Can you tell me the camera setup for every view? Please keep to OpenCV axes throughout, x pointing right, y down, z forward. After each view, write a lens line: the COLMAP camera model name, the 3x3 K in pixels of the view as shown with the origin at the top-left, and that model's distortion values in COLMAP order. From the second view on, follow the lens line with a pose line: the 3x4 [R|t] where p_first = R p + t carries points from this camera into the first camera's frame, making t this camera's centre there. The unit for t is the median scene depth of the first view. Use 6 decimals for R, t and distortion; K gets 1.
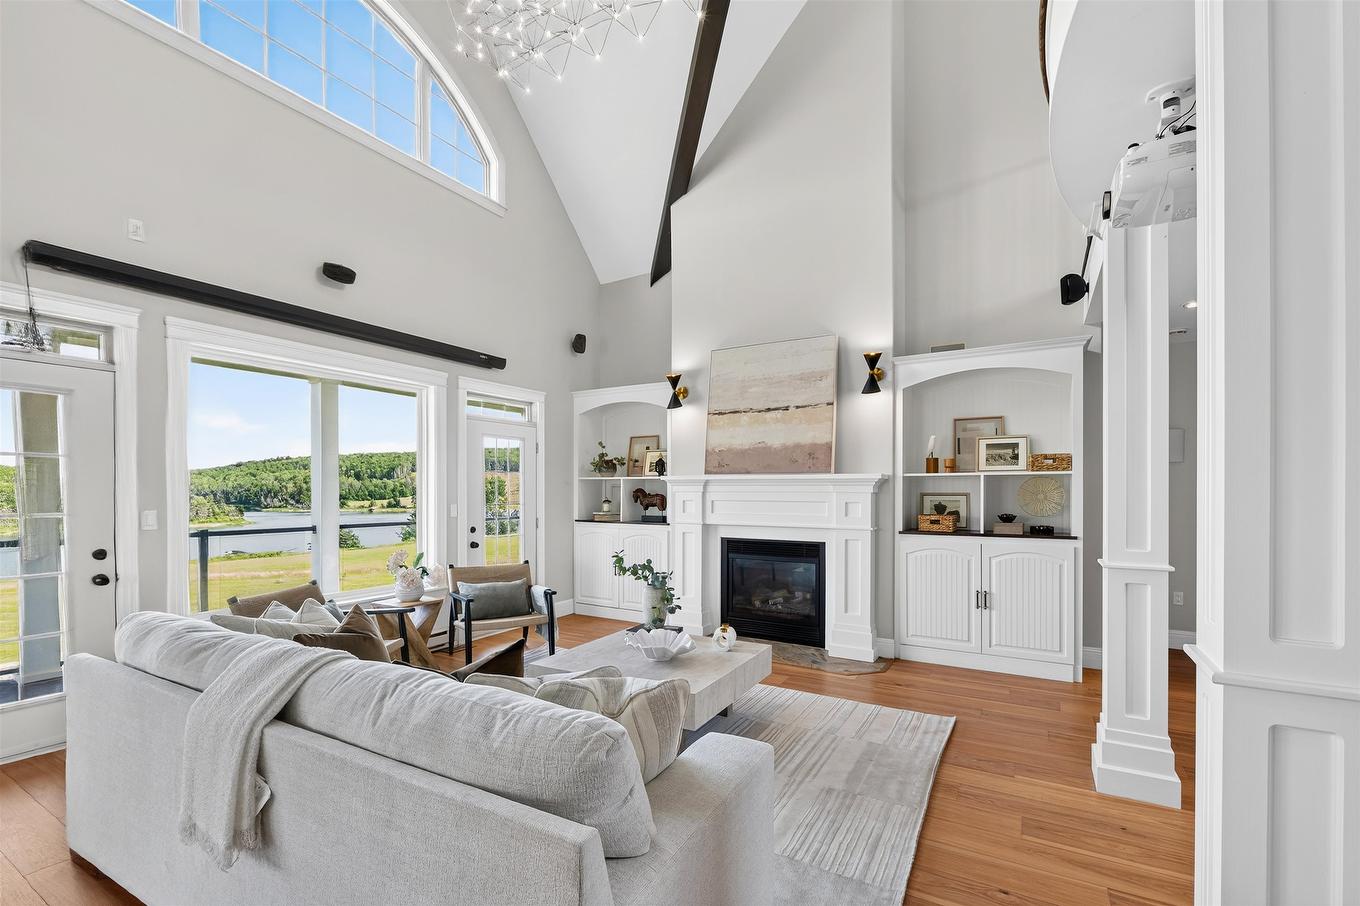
lens RADIAL K [[576.2, 0, 688.6], [0, 576.2, 492.3], [0, 0, 1]] dist [-0.004210, -0.000018]
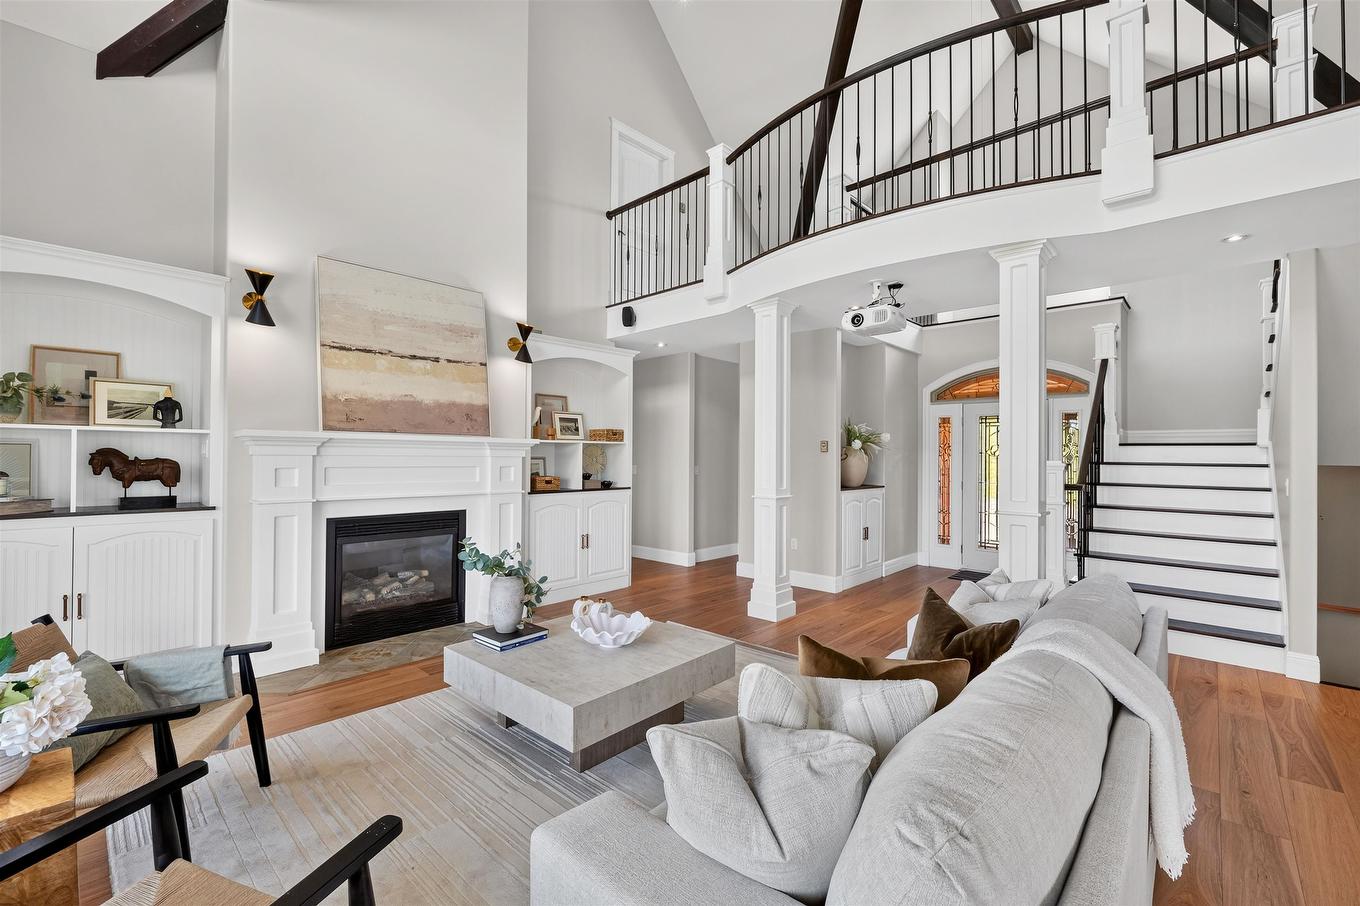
lens RADIAL K [[576.2, 0, 680.7], [0, 576.2, 457.6], [0, 0, 1]] dist [-0.004210, -0.000018]
pose [[0.237255, 0.002348, 0.971445, -0.556023], [0.001099, 0.999996, -0.002685, 0.004967], [-0.971447, 0.001704, 0.237251, 0.408008]]
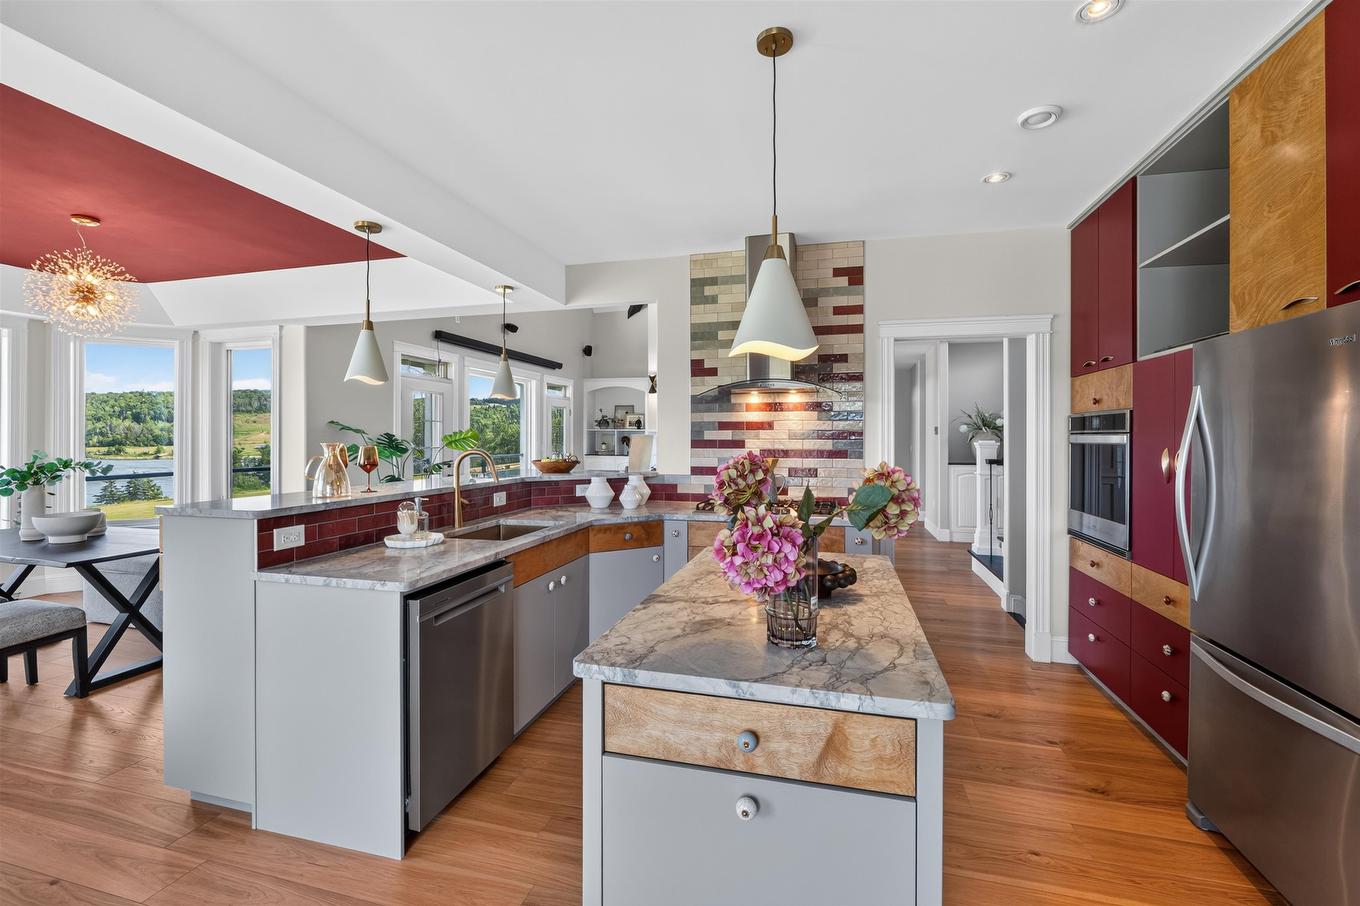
lens RADIAL K [[576.2, 0, 674.2], [0, 576.2, 439.4], [0, 0, 1]] dist [-0.004210, -0.000018]
pose [[0.968276, 0.004606, 0.249839, -0.439946], [-0.004744, 0.999989, -0.000047, 0.003191], [-0.249836, -0.001140, 0.968287, -0.852056]]
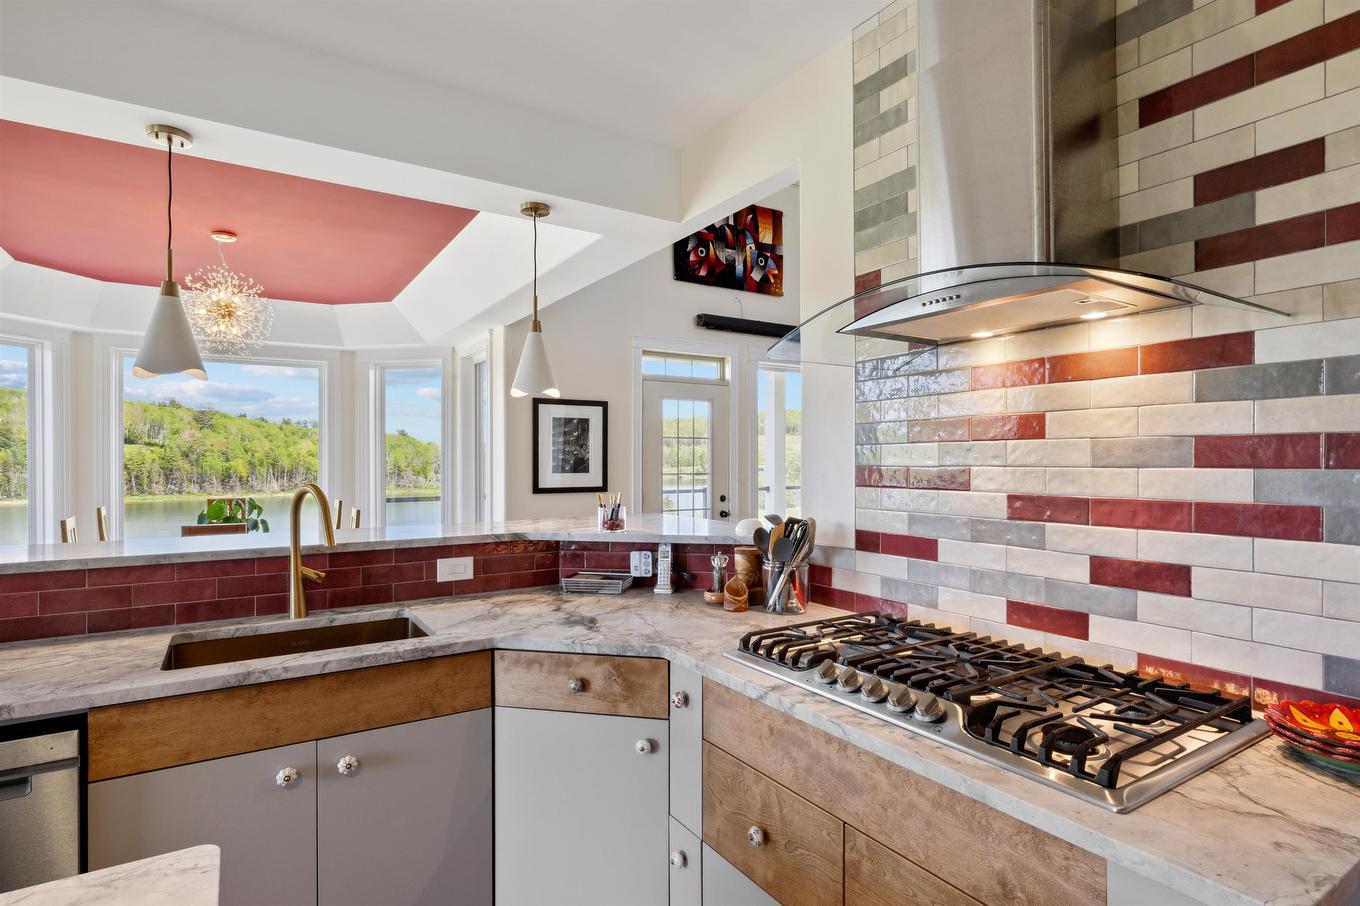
lens RADIAL K [[700.2, 0, 681.3], [0, 700.2, 458.5], [0, 0, 1]] dist [0.000773, -0.000241]
pose [[0.886512, 0.002396, -0.462699, -0.133142], [-0.002919, 0.999996, -0.000414, -0.000285], [0.462696, 0.001718, 0.886515, -0.511270]]
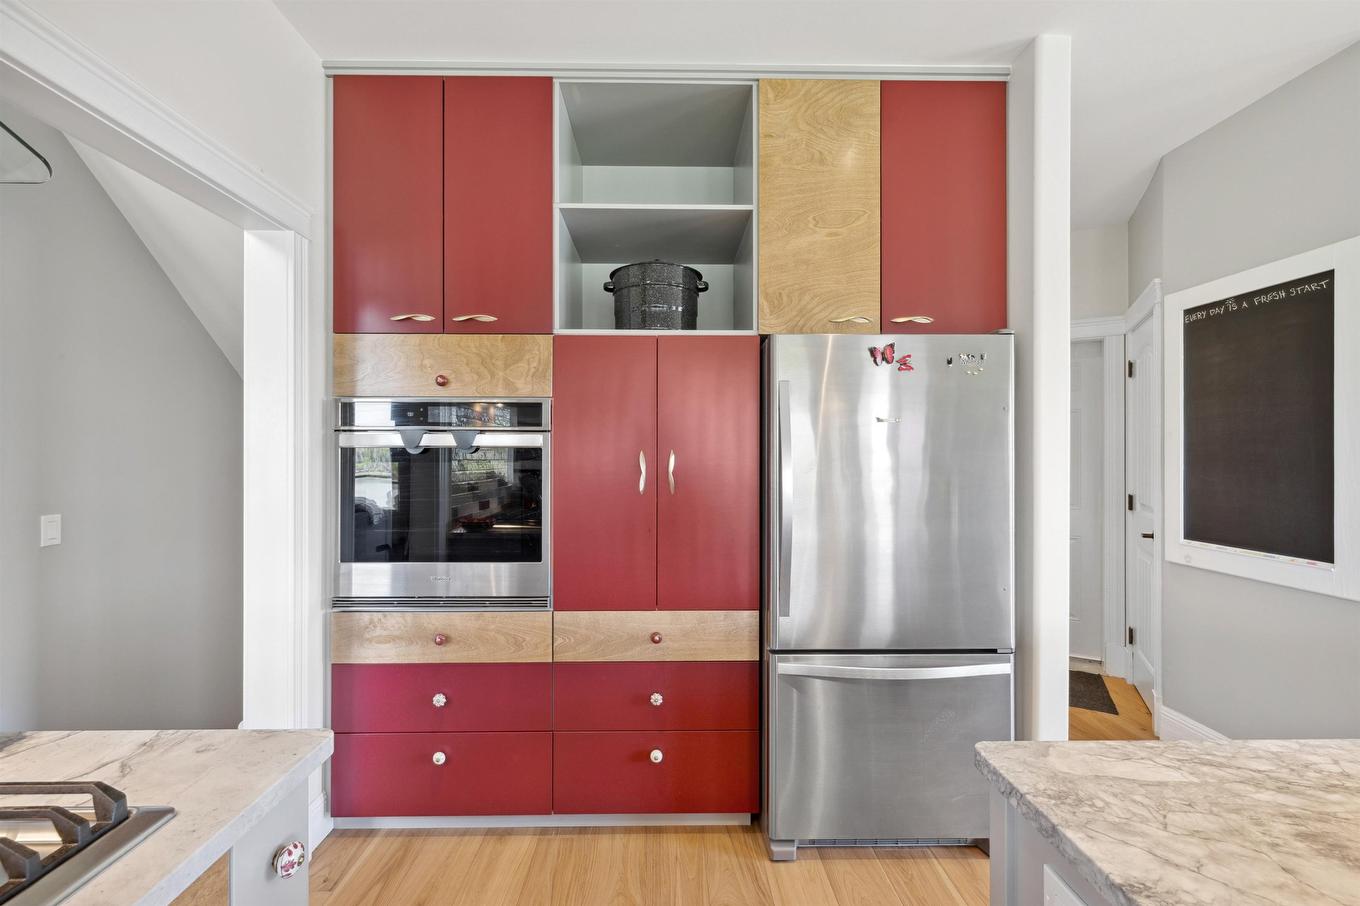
lens RADIAL K [[576.2, 0, 675.5], [0, 576.2, 456.2], [0, 0, 1]] dist [-0.004210, -0.000018]
pose [[-0.516045, 0.007785, 0.856526, -0.275415], [0.005348, 0.999968, -0.005867, 0.013653], [-0.856545, 0.001553, -0.516071, -0.341087]]
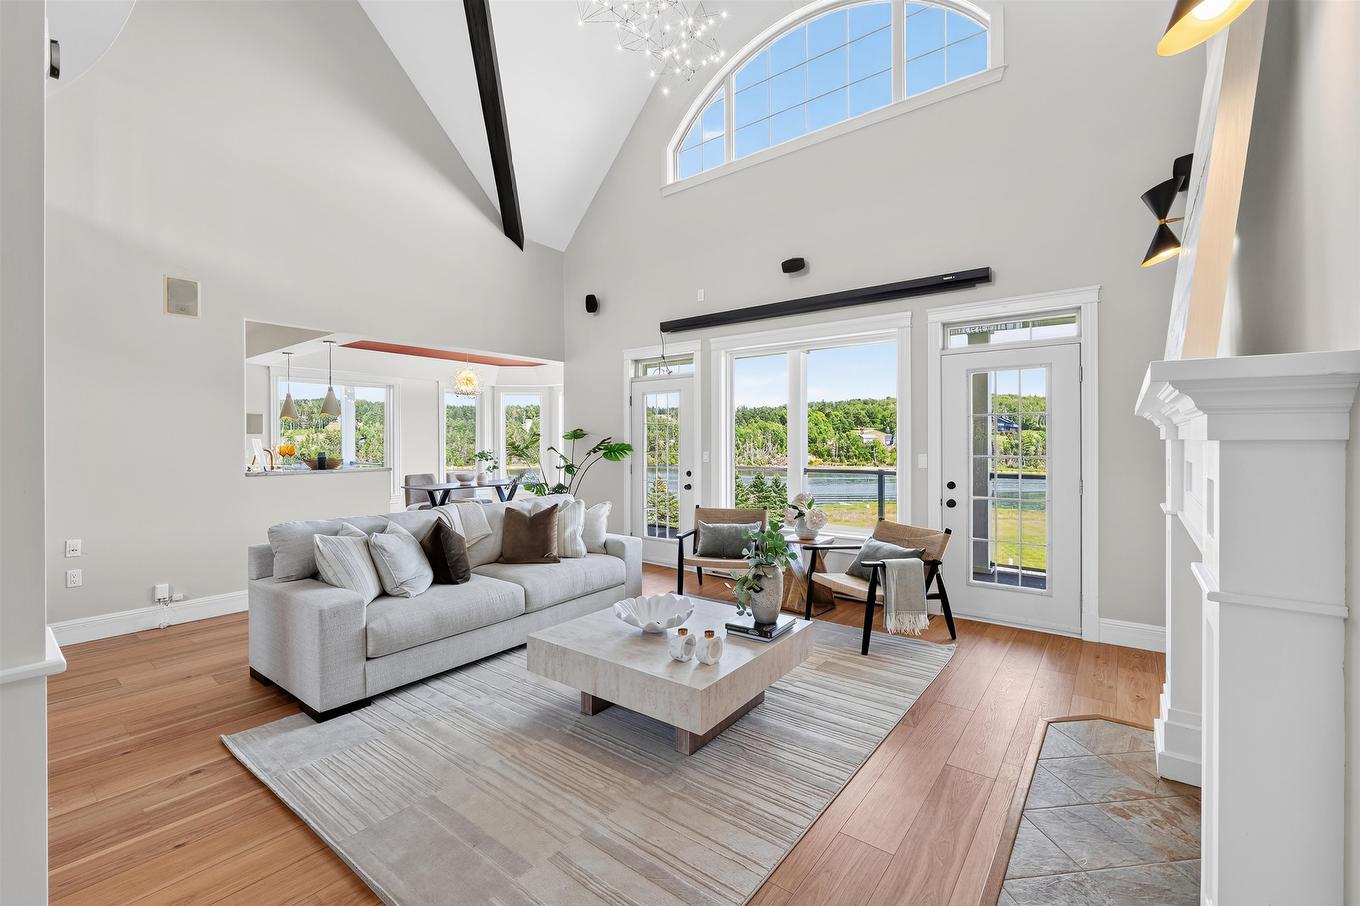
lens RADIAL K [[576.2, 0, 684.8], [0, 576.2, 447.7], [0, 0, 1]] dist [-0.004210, -0.000018]
pose [[-0.140292, 0.006524, -0.990089, 0.523394], [-0.006362, 0.999952, 0.007491, 0.004768], [0.990090, 0.007350, -0.140244, 0.747895]]
